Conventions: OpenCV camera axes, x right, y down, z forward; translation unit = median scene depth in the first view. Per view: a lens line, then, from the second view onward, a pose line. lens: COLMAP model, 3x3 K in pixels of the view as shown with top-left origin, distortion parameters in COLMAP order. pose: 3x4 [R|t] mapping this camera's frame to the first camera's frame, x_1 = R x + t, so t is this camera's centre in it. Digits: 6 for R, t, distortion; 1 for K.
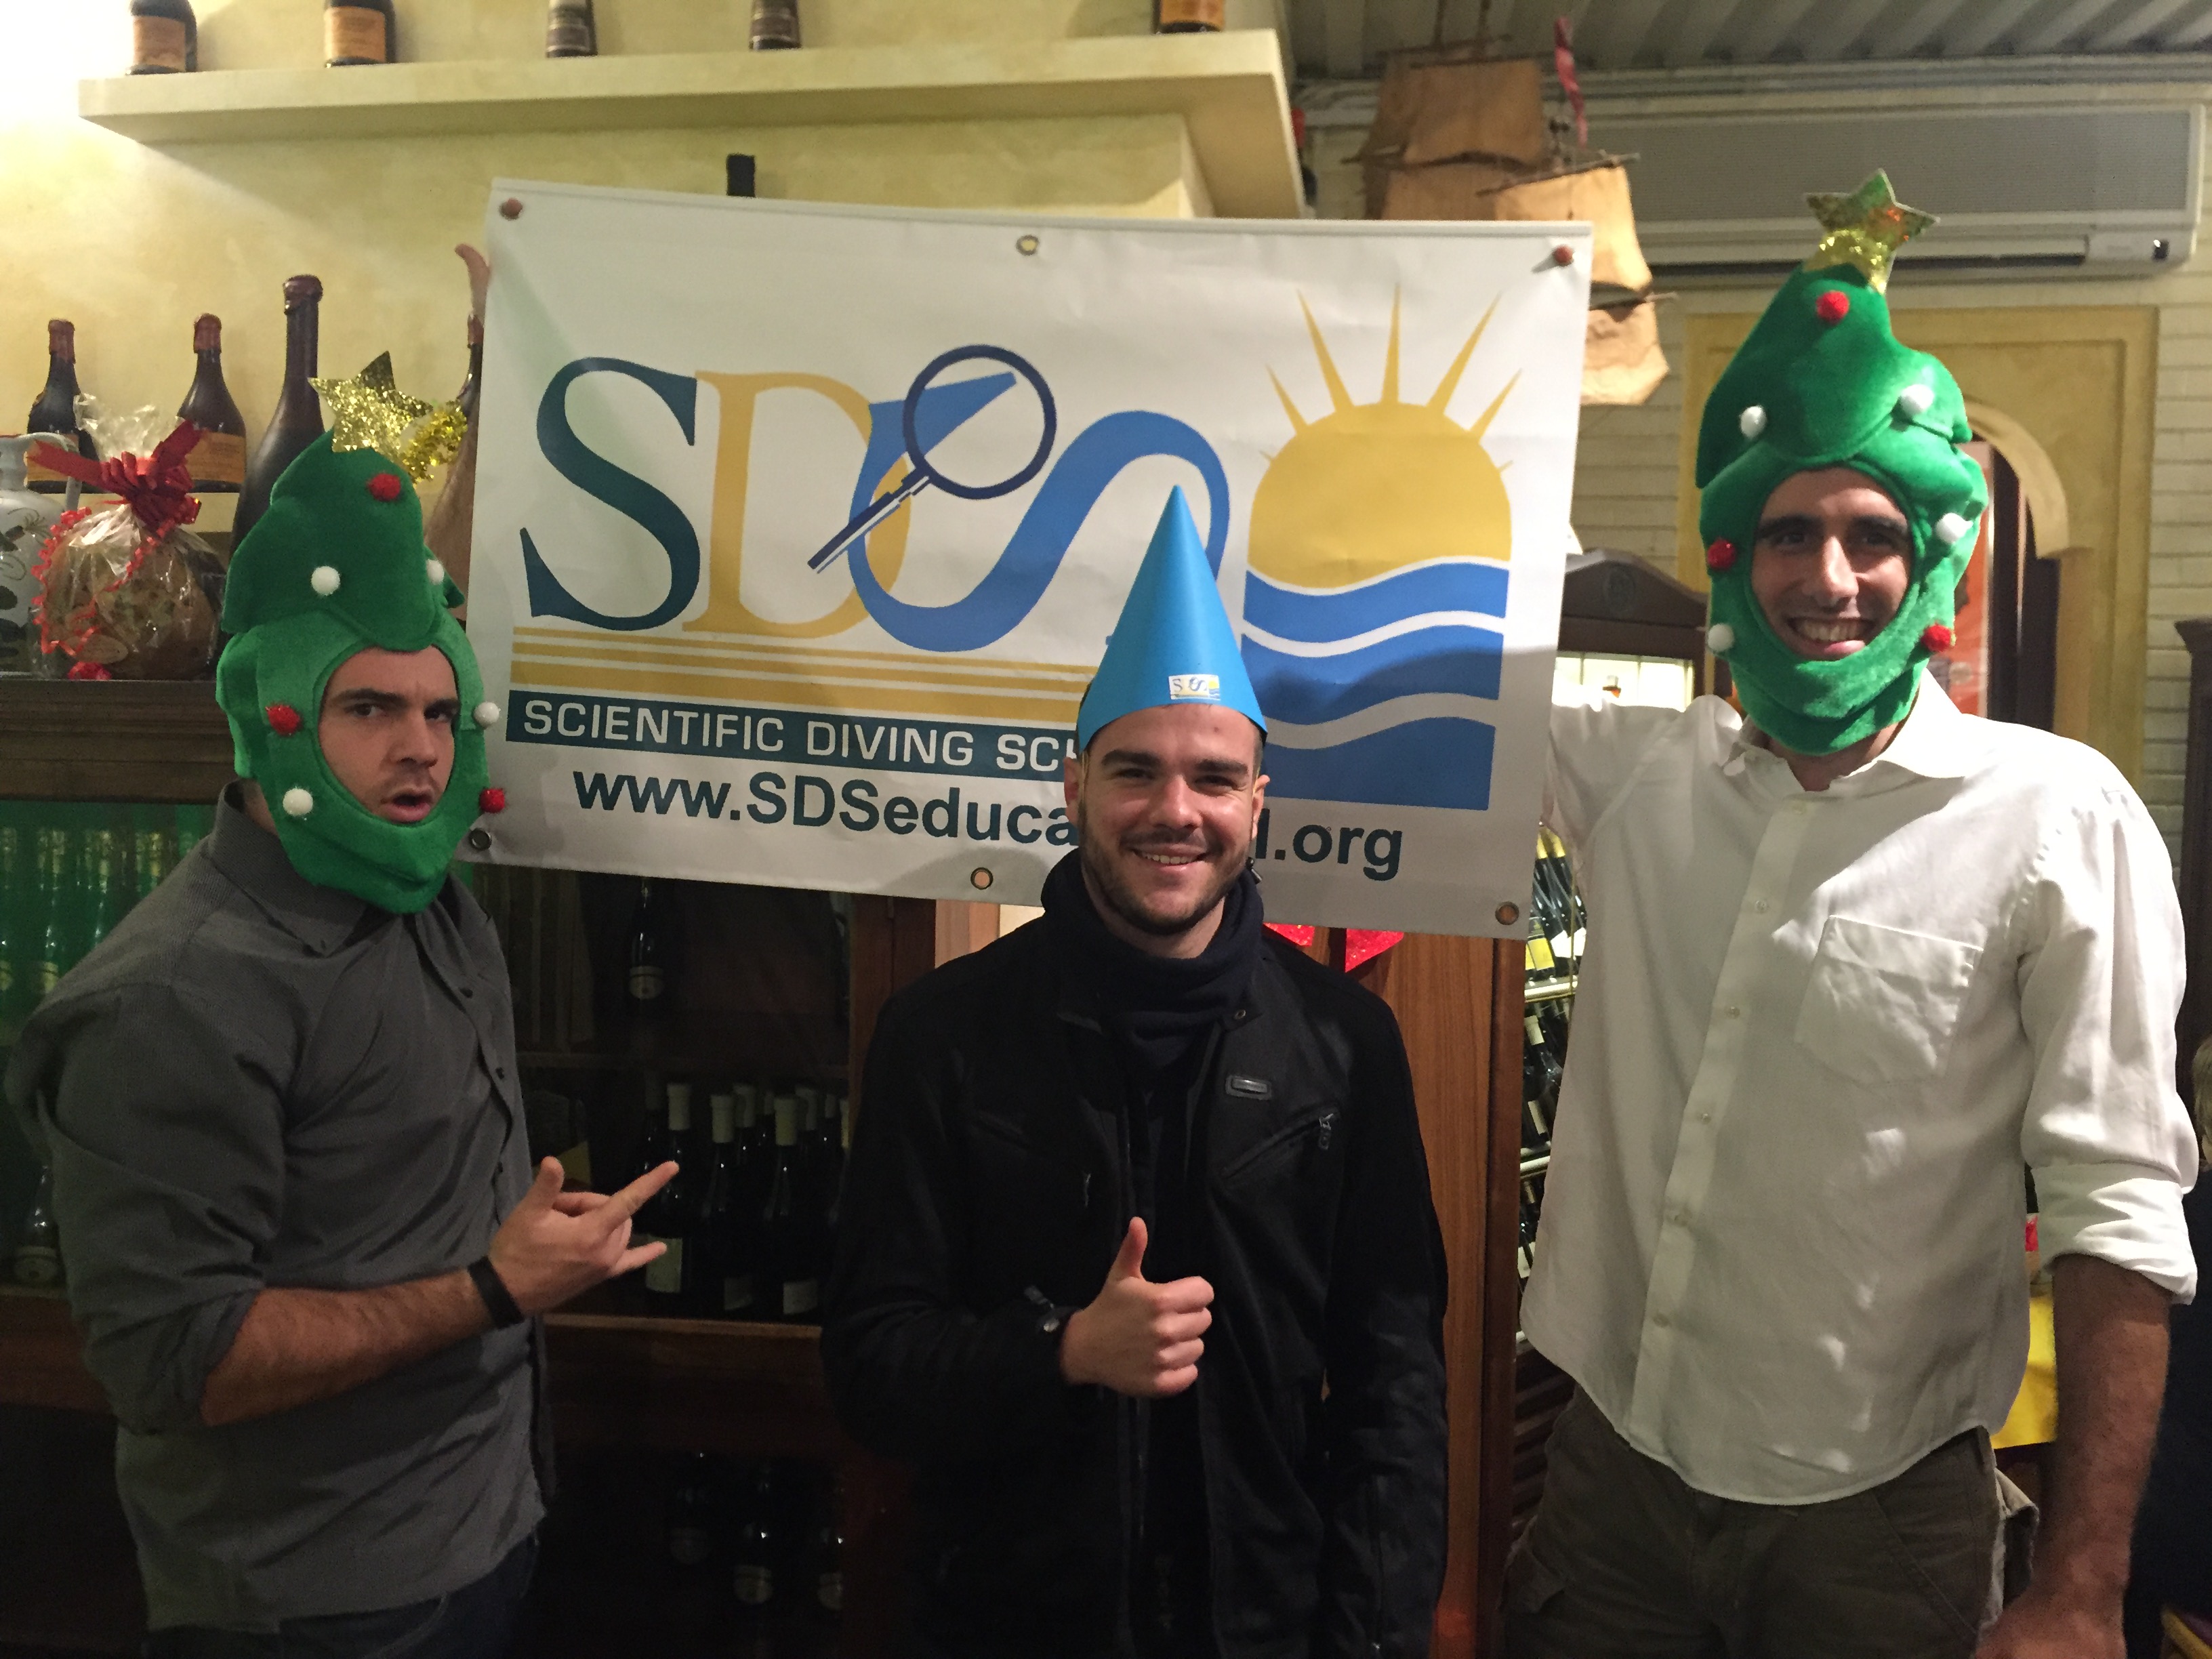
lens RADIAL K [[1897.8, 0, 1101.1], [0, 1897.8, 826.8], [0, 0, 1]] dist [0.087697, -0.133200]
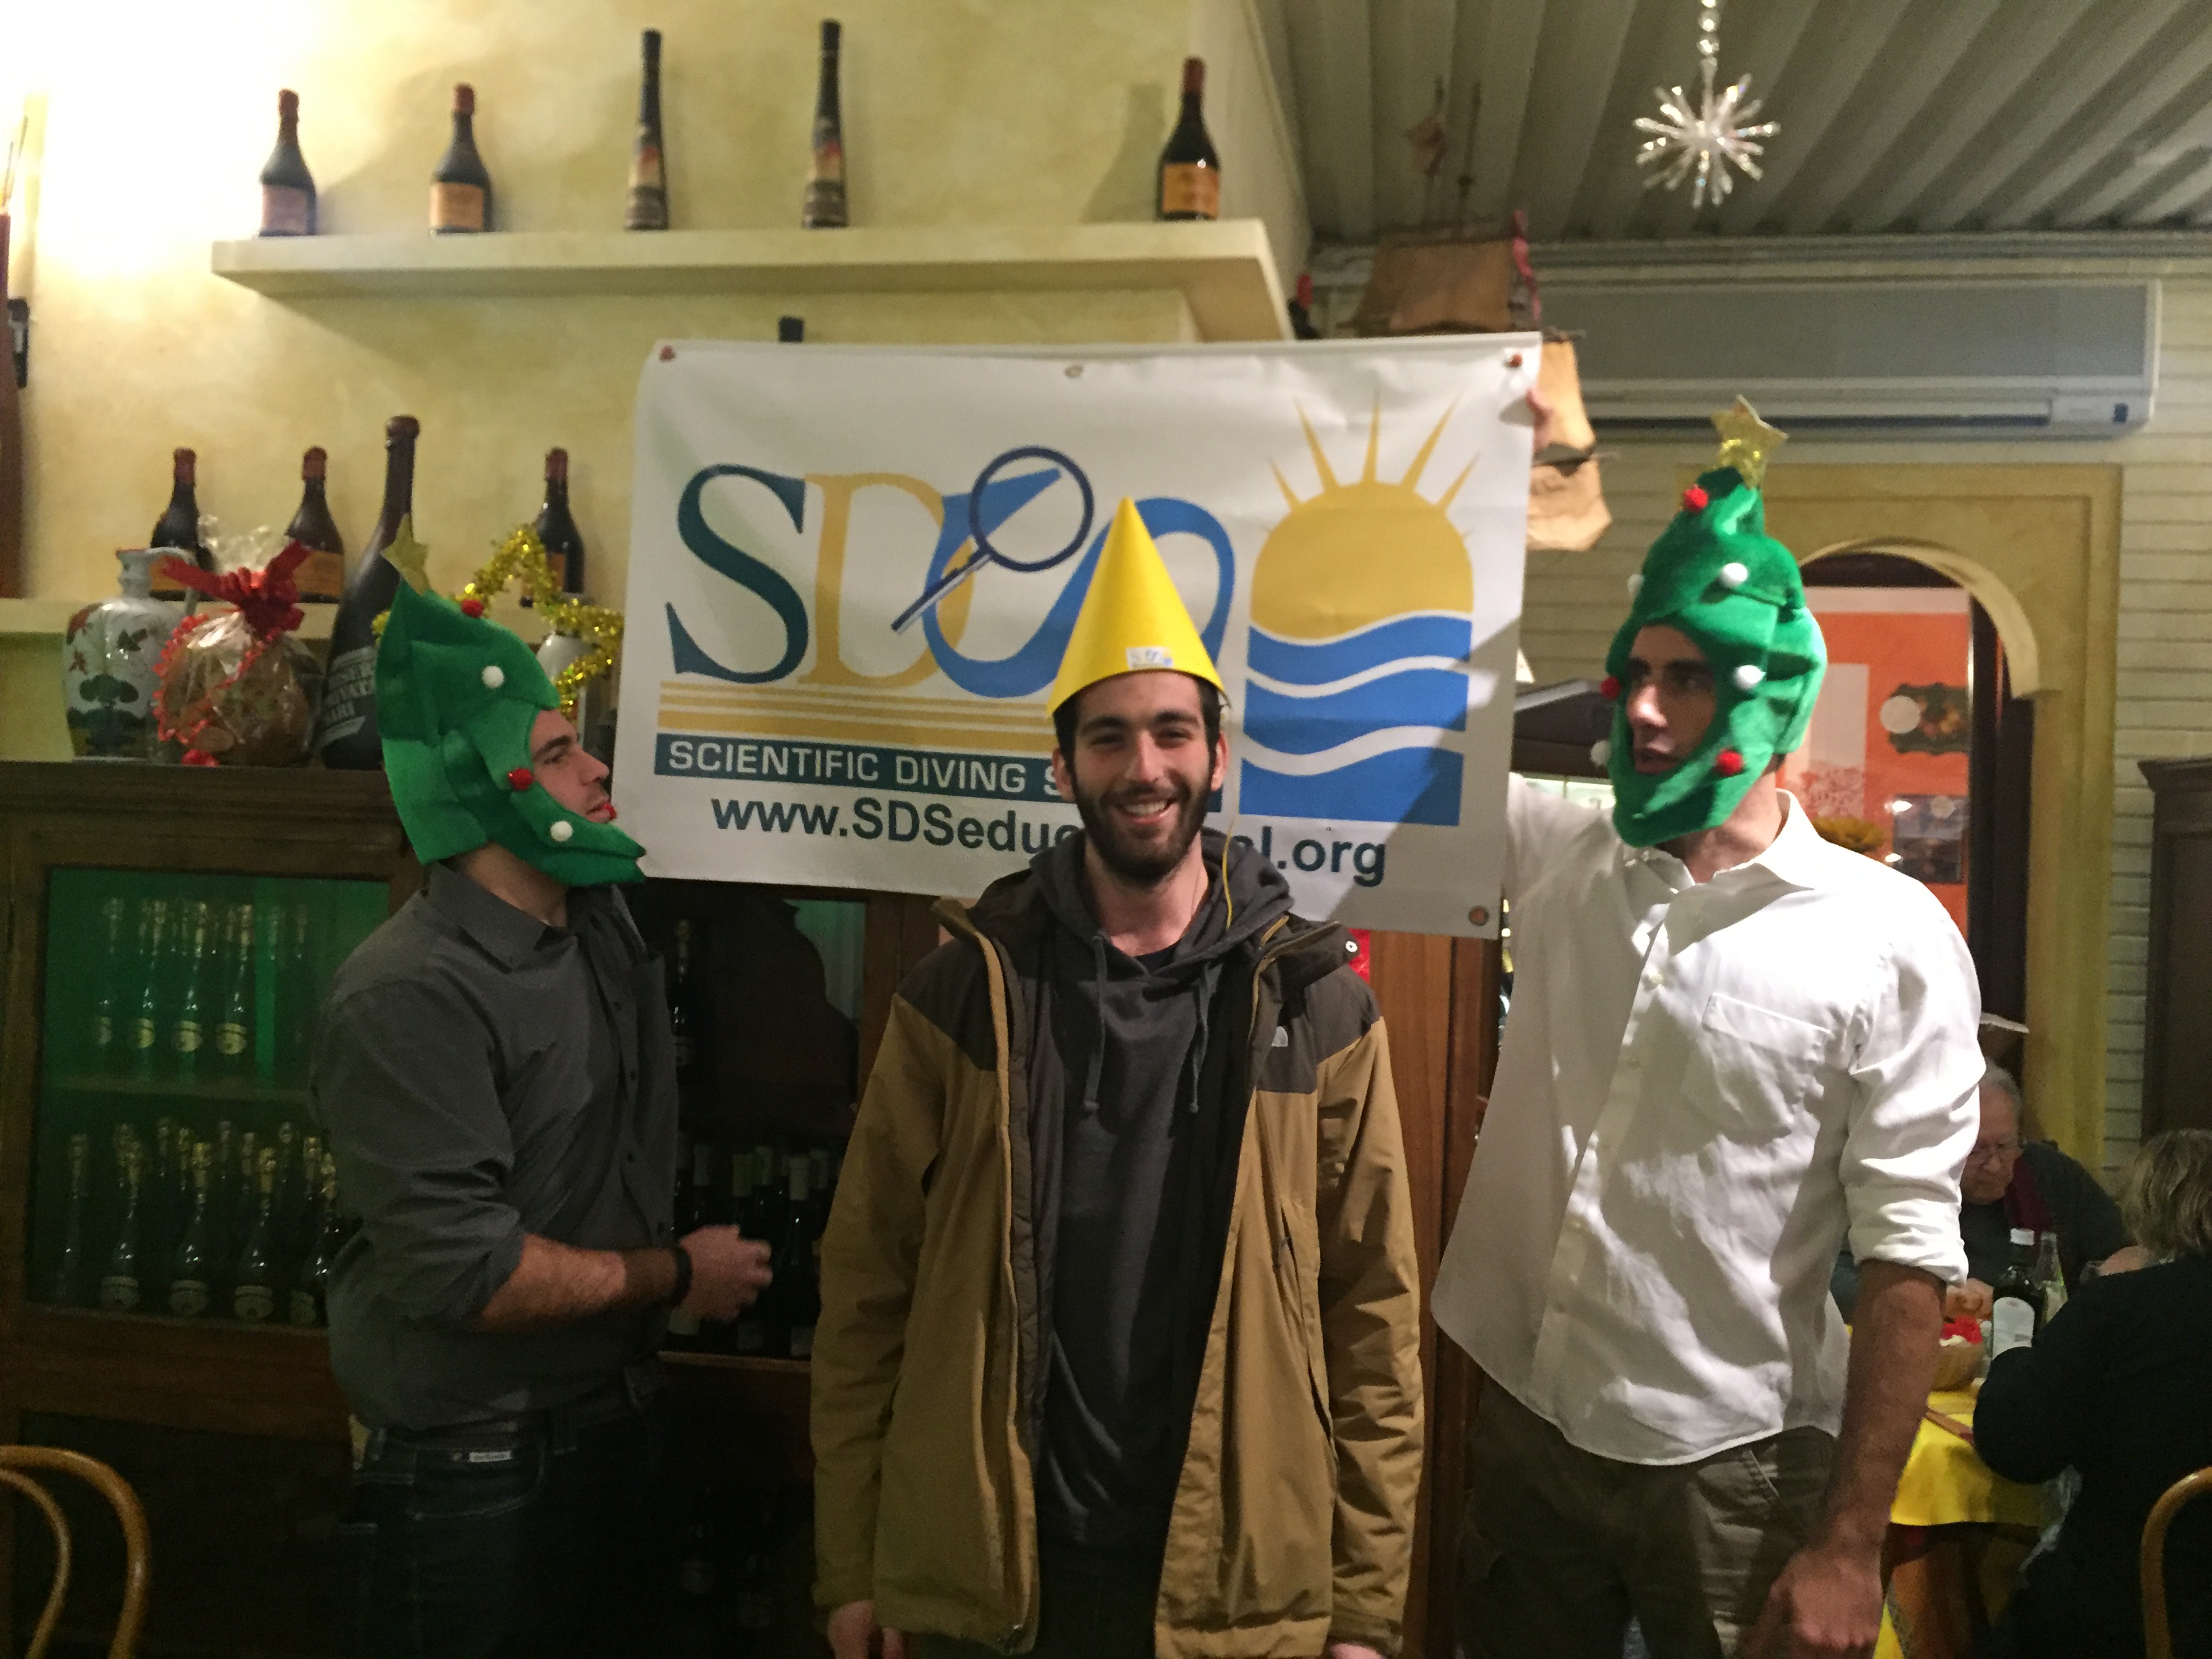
lens RADIAL K [[1911.3, 0, 1106.0], [0, 1911.3, 829.5], [0, 0, 1]] dist [0.082071, -0.127576]
pose [[0.999533, 0.022164, -0.021042, 0.026711], [-0.023457, 0.997719, -0.063293, 0.017631], [0.019591, 0.063757, 0.997773, -0.104260]]
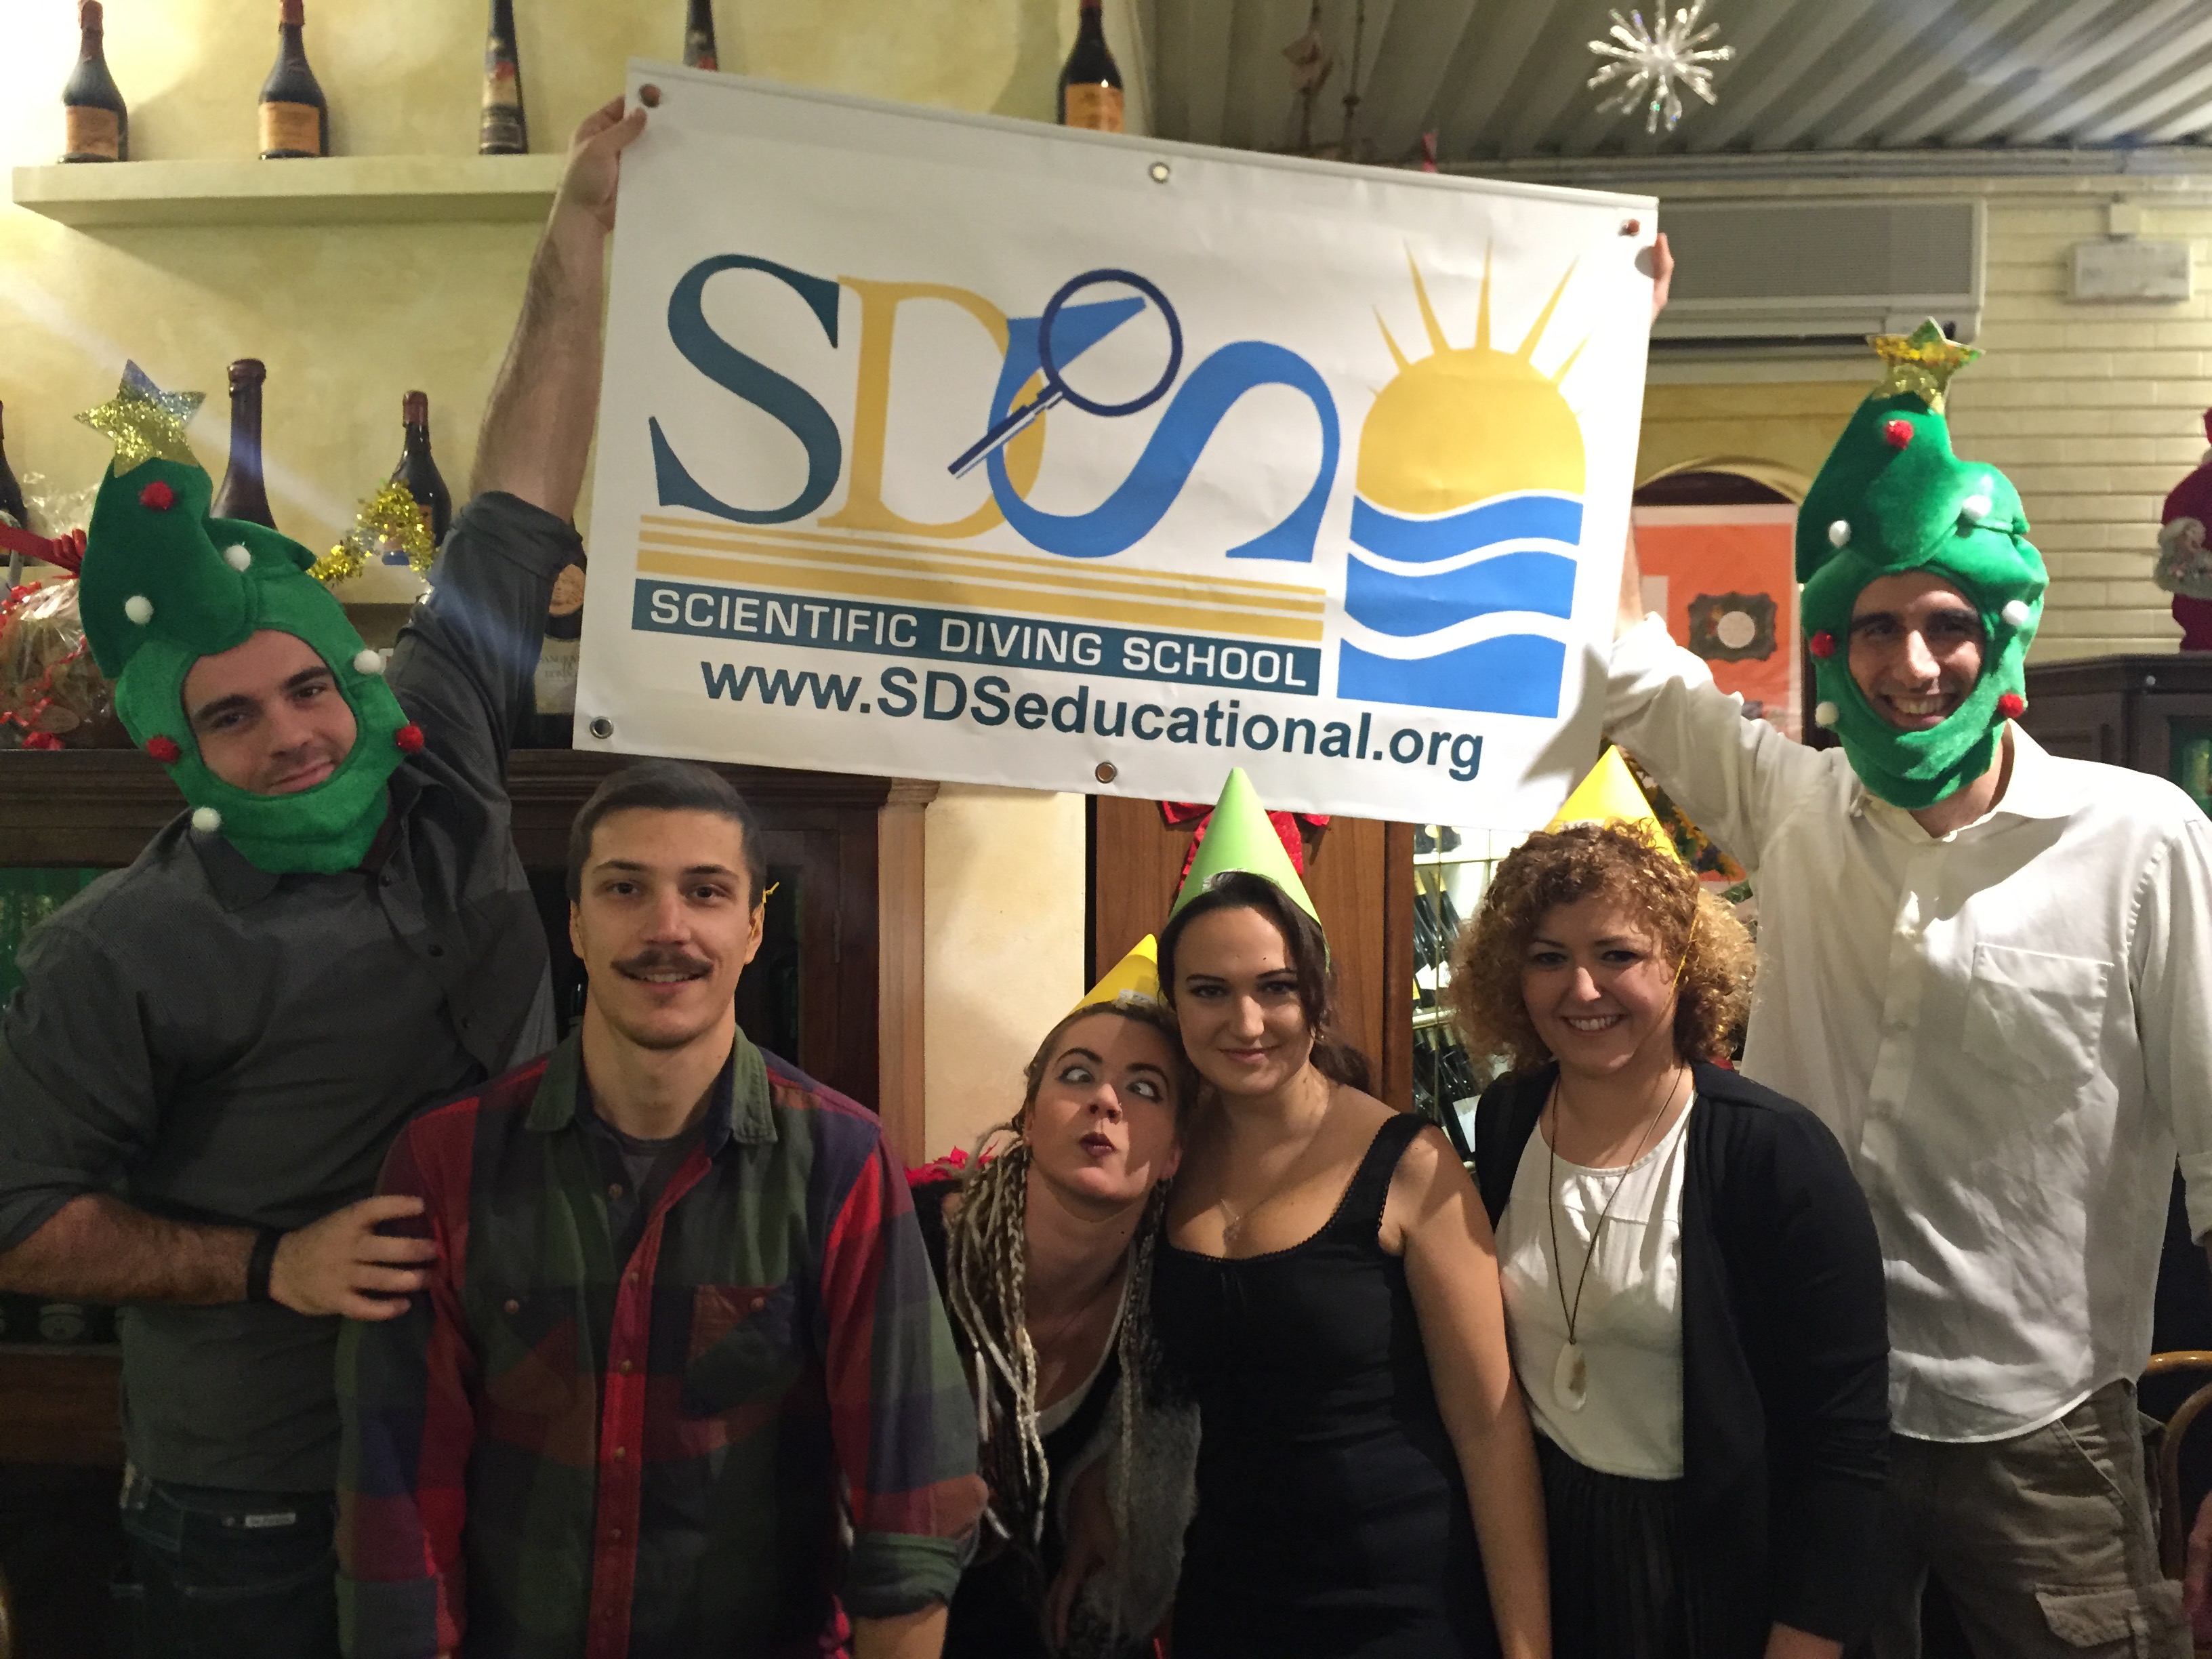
lens RADIAL K [[1897.8, 0, 1101.1], [0, 1897.8, 826.8], [0, 0, 1]] dist [0.087697, -0.133200]
pose [[0.996199, -0.014972, 0.085805, -0.043260], [0.017022, 0.999585, -0.023219, -0.001134], [-0.085422, 0.024592, 0.996041, -0.065224]]
